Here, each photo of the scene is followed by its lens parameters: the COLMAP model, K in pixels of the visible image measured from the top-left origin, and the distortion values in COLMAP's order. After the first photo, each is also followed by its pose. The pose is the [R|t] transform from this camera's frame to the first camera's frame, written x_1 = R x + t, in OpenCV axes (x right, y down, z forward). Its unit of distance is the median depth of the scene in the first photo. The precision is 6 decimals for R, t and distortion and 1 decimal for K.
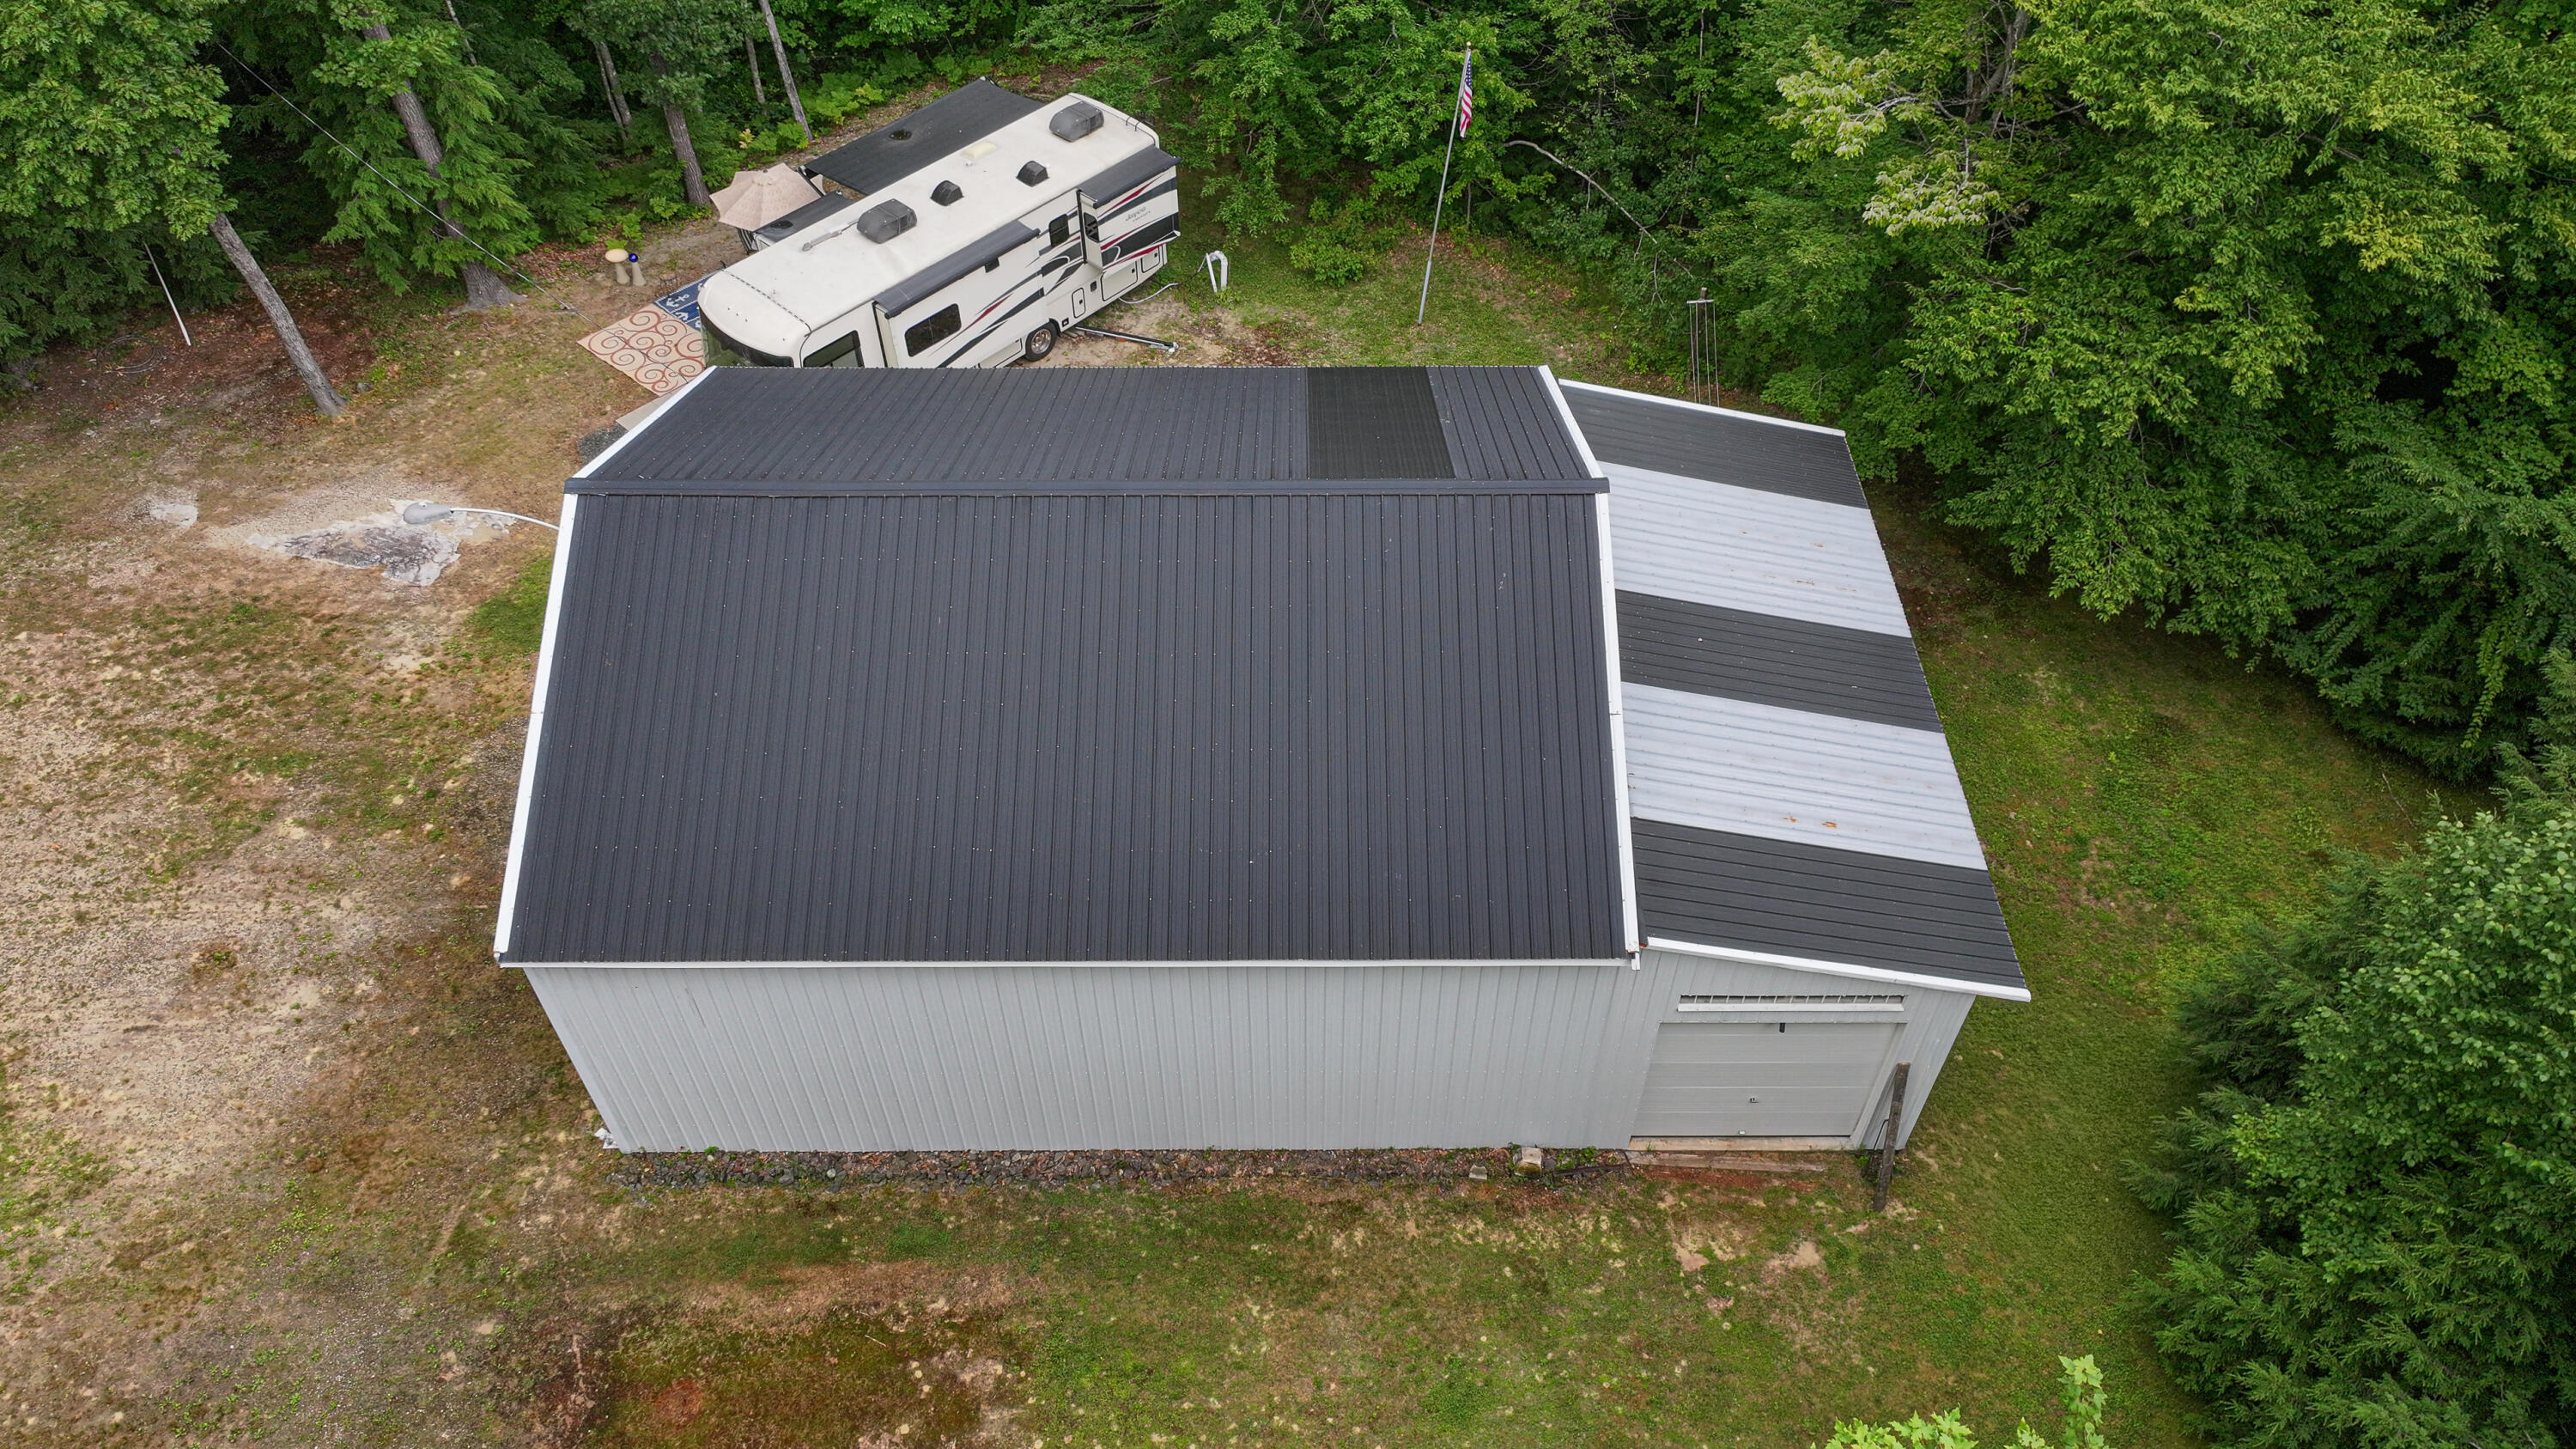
lens RADIAL K [[1814.0, 0, 1299.9], [0, 1814.0, 725.5], [0, 0, 1]] dist [0.003204, 0.009887]
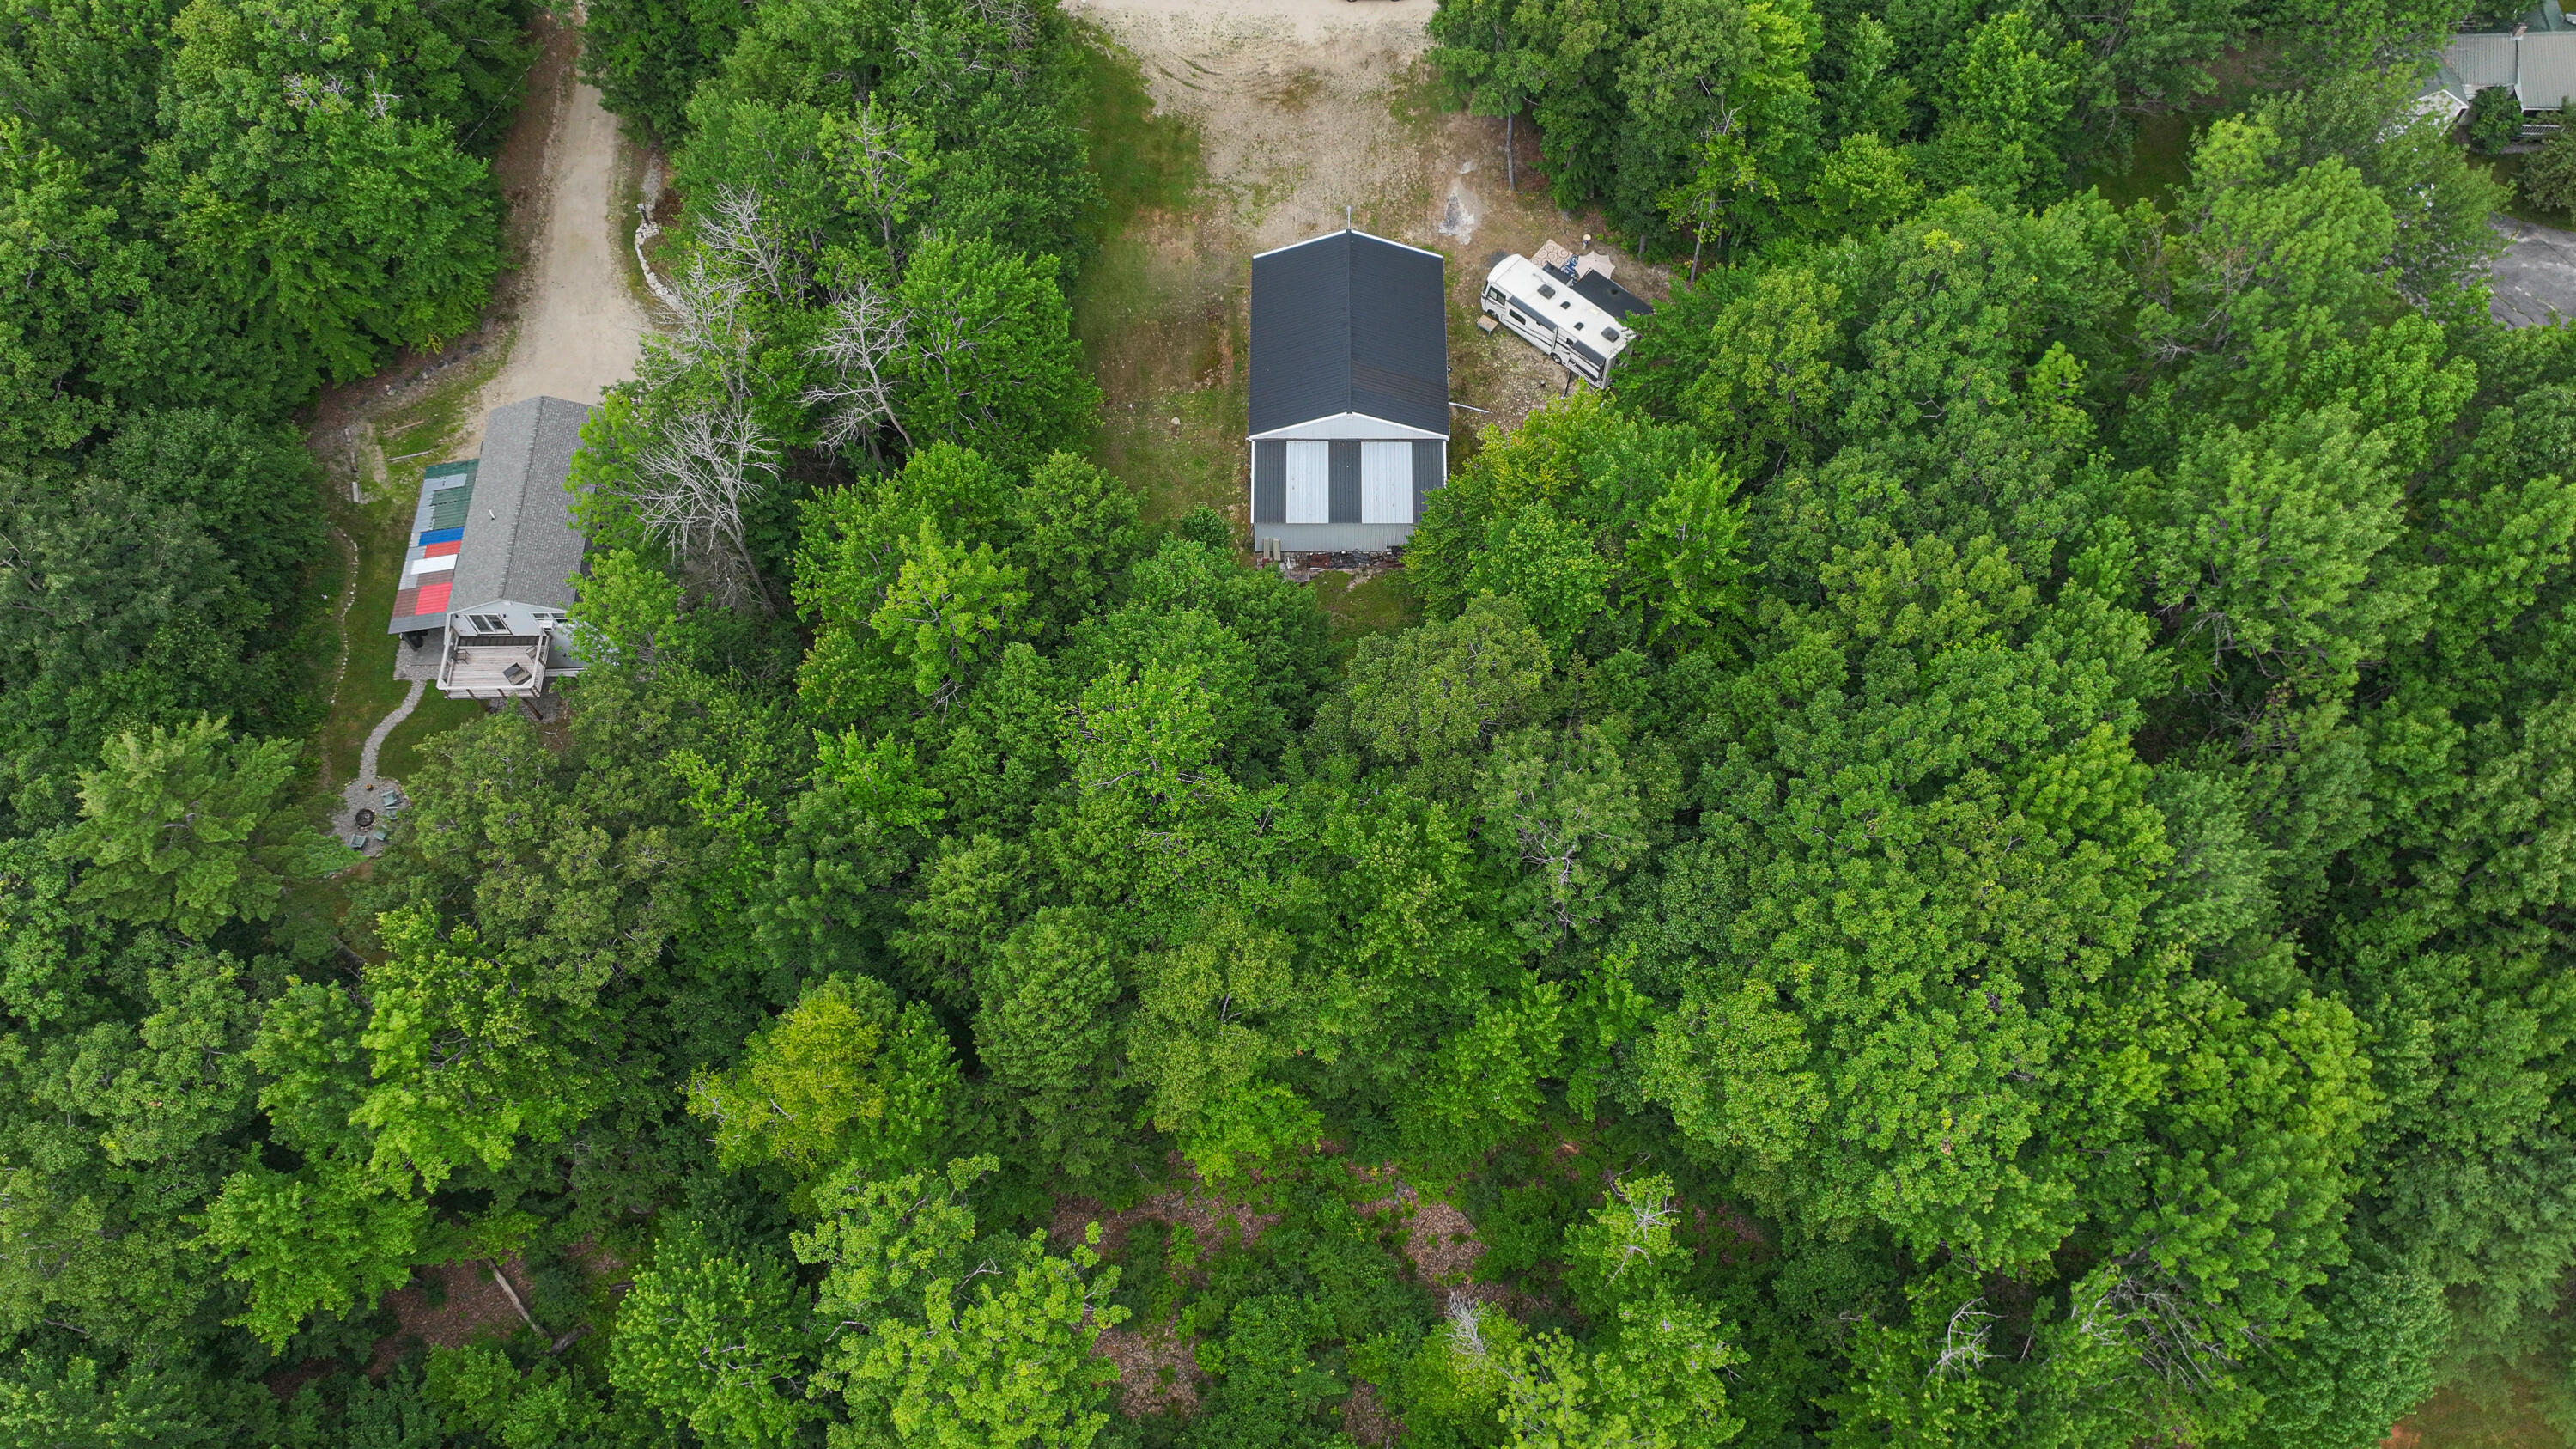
lens RADIAL K [[1953.4, 0, 1288.0], [0, 1953.4, 724.5], [0, 0, 1]] dist [0.009656, -0.008346]
pose [[-0.008302, 0.888105, -0.459565, 2.239680], [-0.727219, 0.310084, 0.612373, -1.999179], [0.686355, 0.339288, 0.643273, -1.398280]]
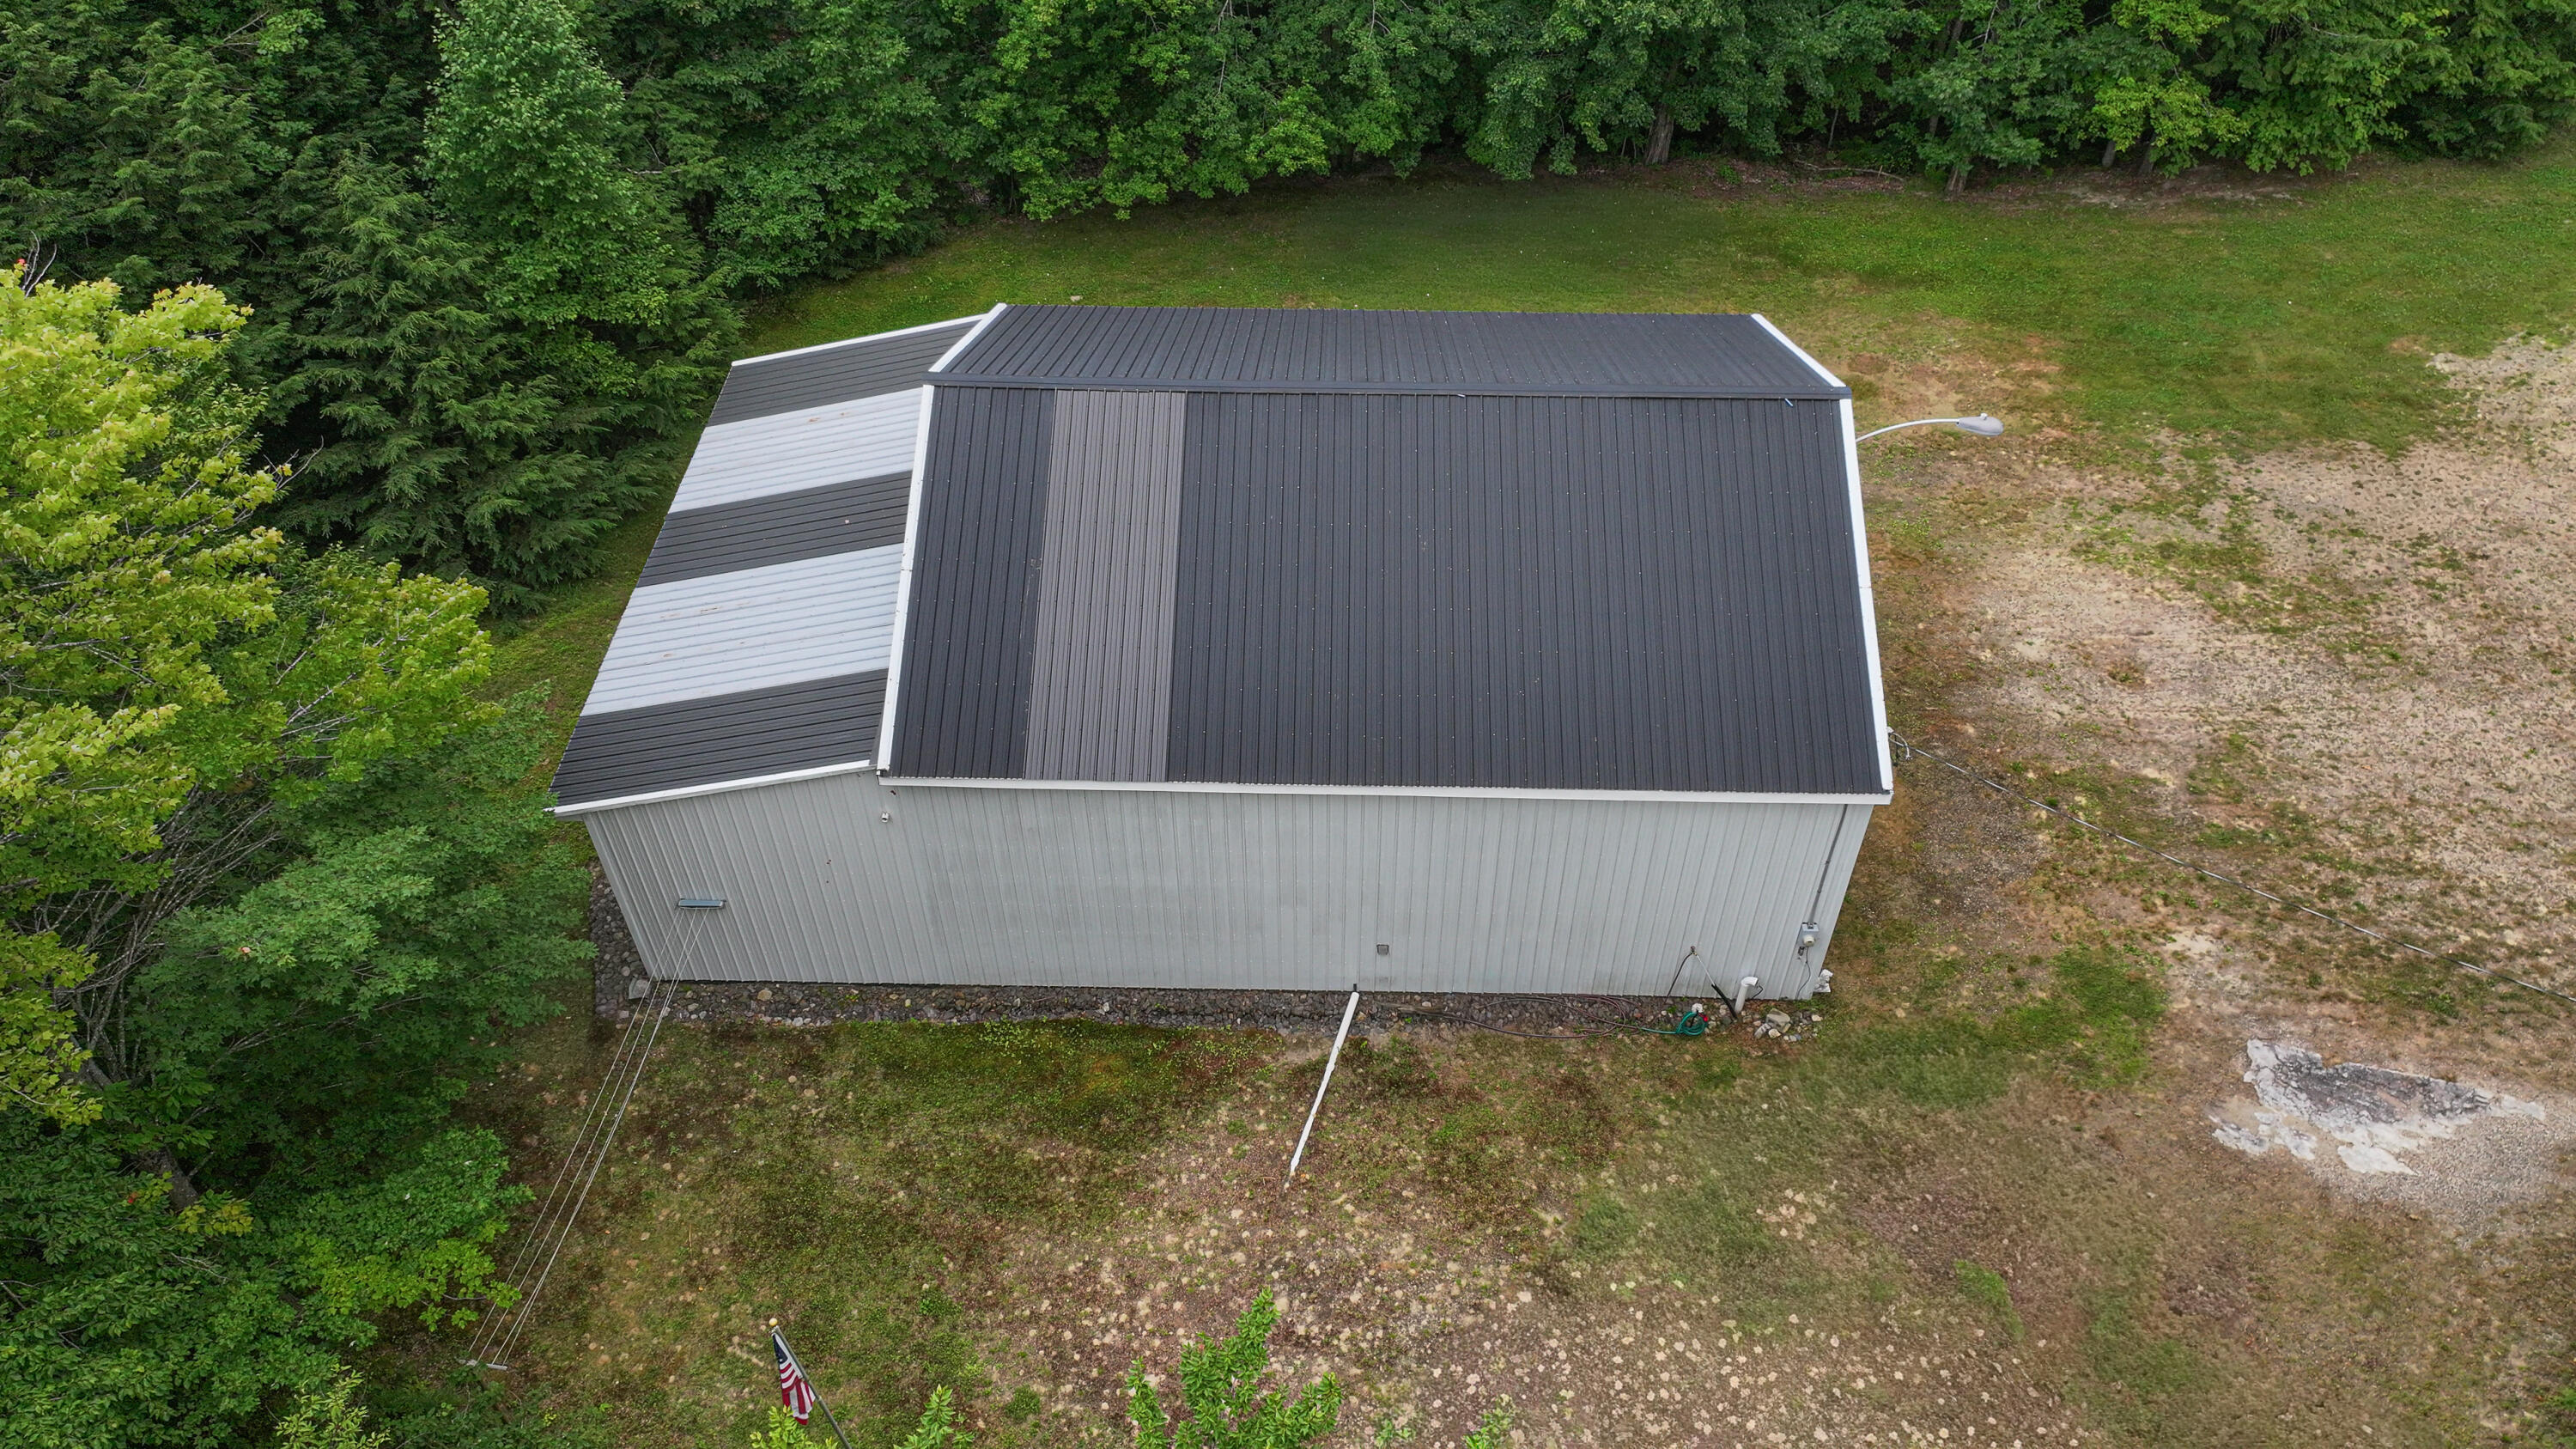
lens RADIAL K [[1814.0, 0, 1299.9], [0, 1814.0, 725.5], [0, 0, 1]] dist [0.003204, 0.009887]
pose [[-0.999638, -0.020150, 0.017808, -0.066874], [0.018537, -0.036571, 0.999159, -0.945332], [-0.019482, 0.999128, 0.036931, 0.880786]]
